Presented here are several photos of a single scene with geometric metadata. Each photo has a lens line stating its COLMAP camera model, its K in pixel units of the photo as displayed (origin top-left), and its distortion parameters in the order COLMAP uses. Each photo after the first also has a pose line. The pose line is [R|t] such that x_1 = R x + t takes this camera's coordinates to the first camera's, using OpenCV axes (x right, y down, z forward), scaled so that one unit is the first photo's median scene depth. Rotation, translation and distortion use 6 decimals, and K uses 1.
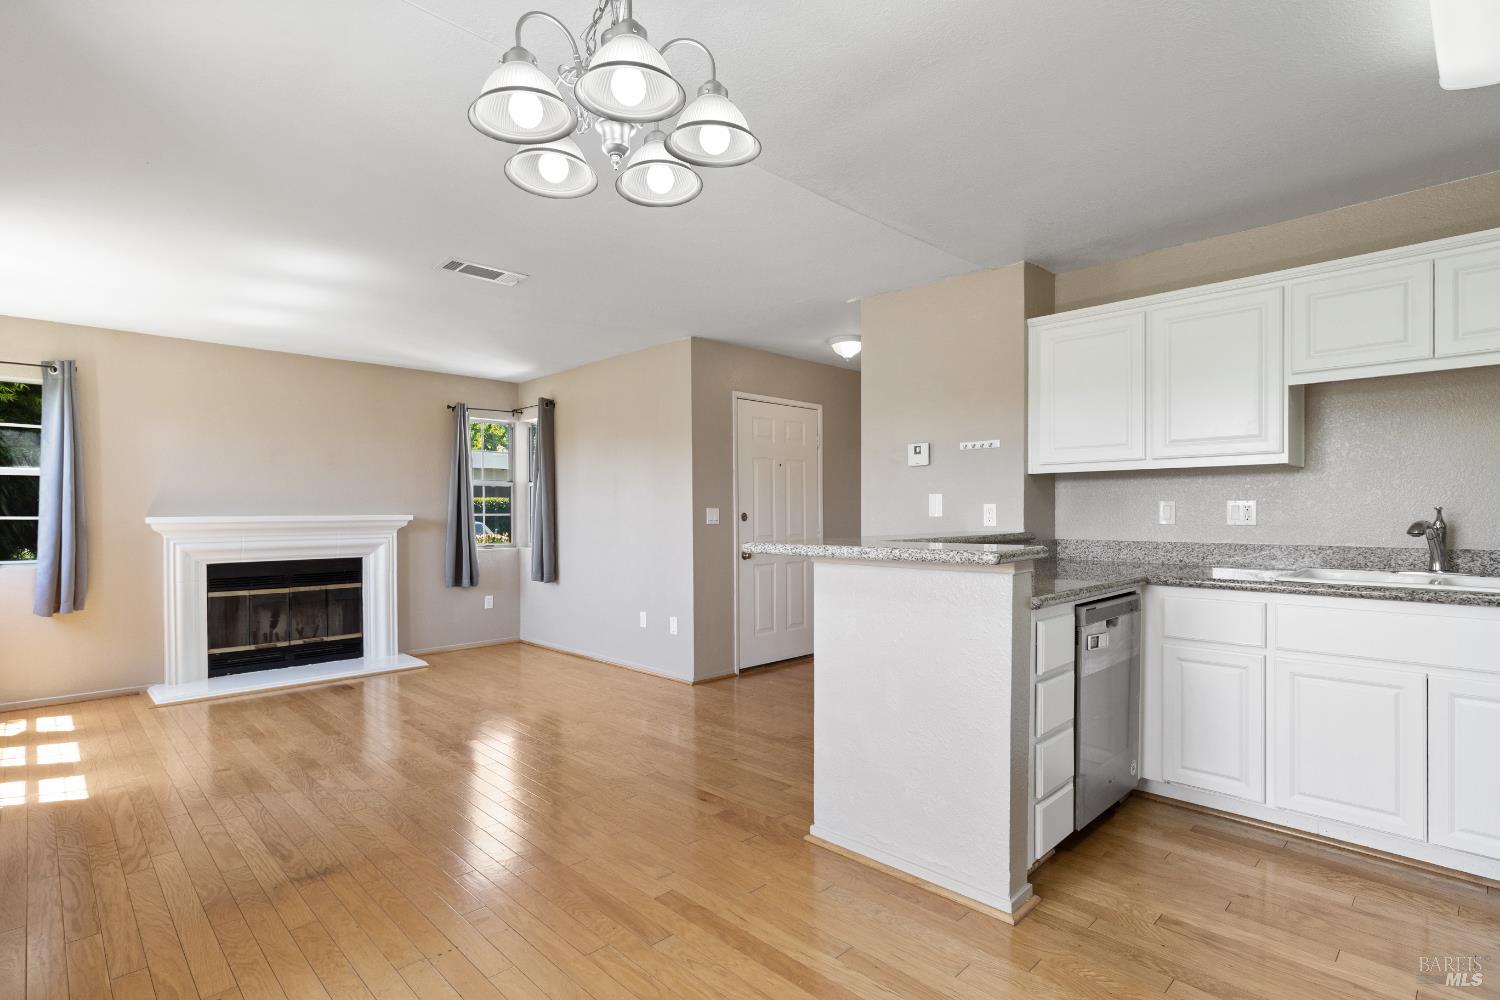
lens RADIAL K [[732.9, 0, 762.2], [0, 732.9, 516.1], [0, 0, 1]] dist [0.002195, -0.000251]
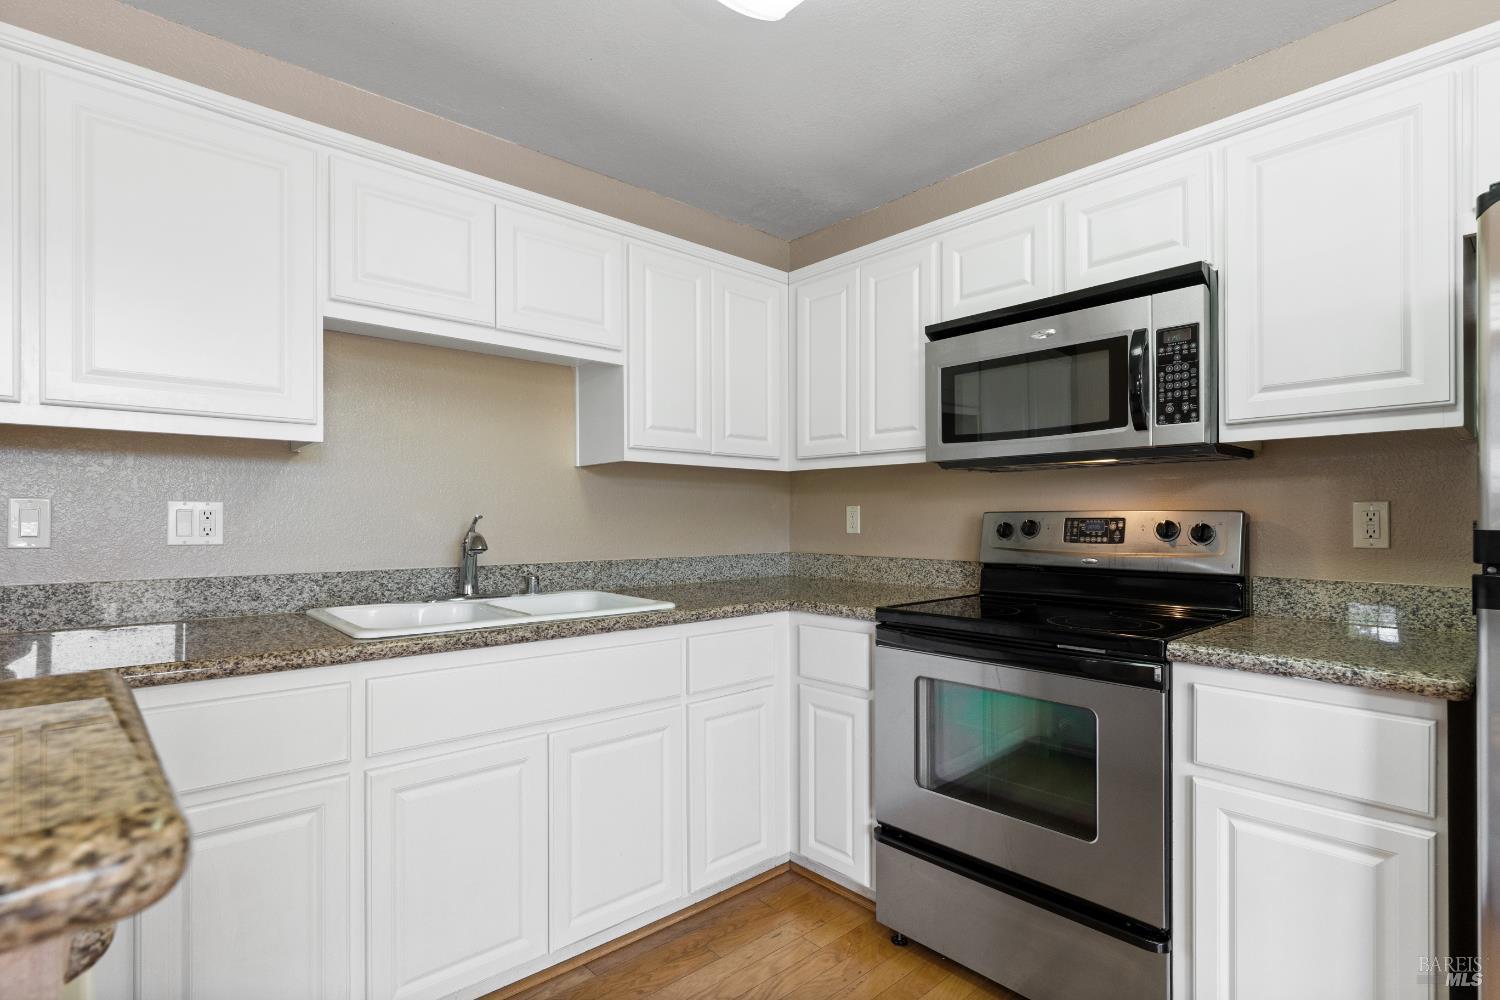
lens RADIAL K [[732.9, 0, 762.2], [0, 732.9, 516.1], [0, 0, 1]] dist [0.002195, -0.000251]
pose [[0.044978, 0.006890, 0.998964, 0.110066], [0.004764, 0.999963, -0.007111, -0.003955], [-0.998977, 0.005079, 0.044943, 0.556564]]
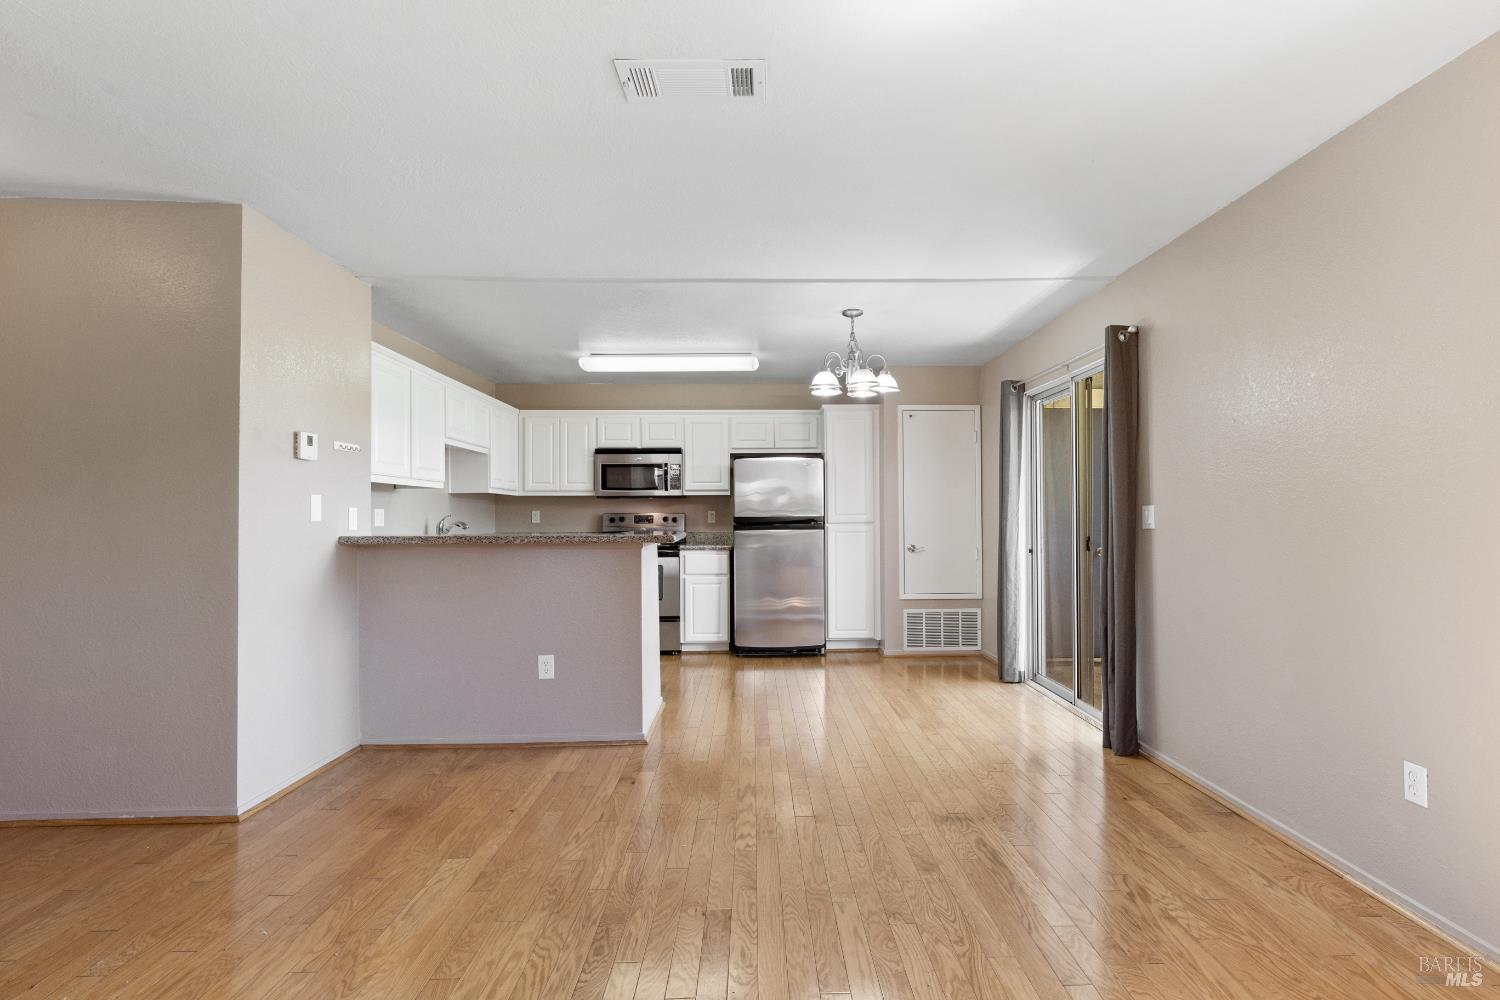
lens RADIAL K [[732.9, 0, 762.2], [0, 732.9, 516.1], [0, 0, 1]] dist [0.002195, -0.000251]
pose [[-0.718462, 0.007658, 0.695524, -0.922529], [0.010112, 0.999949, -0.000564, 0.000971], [-0.695493, 0.006628, -0.718503, 1.568937]]
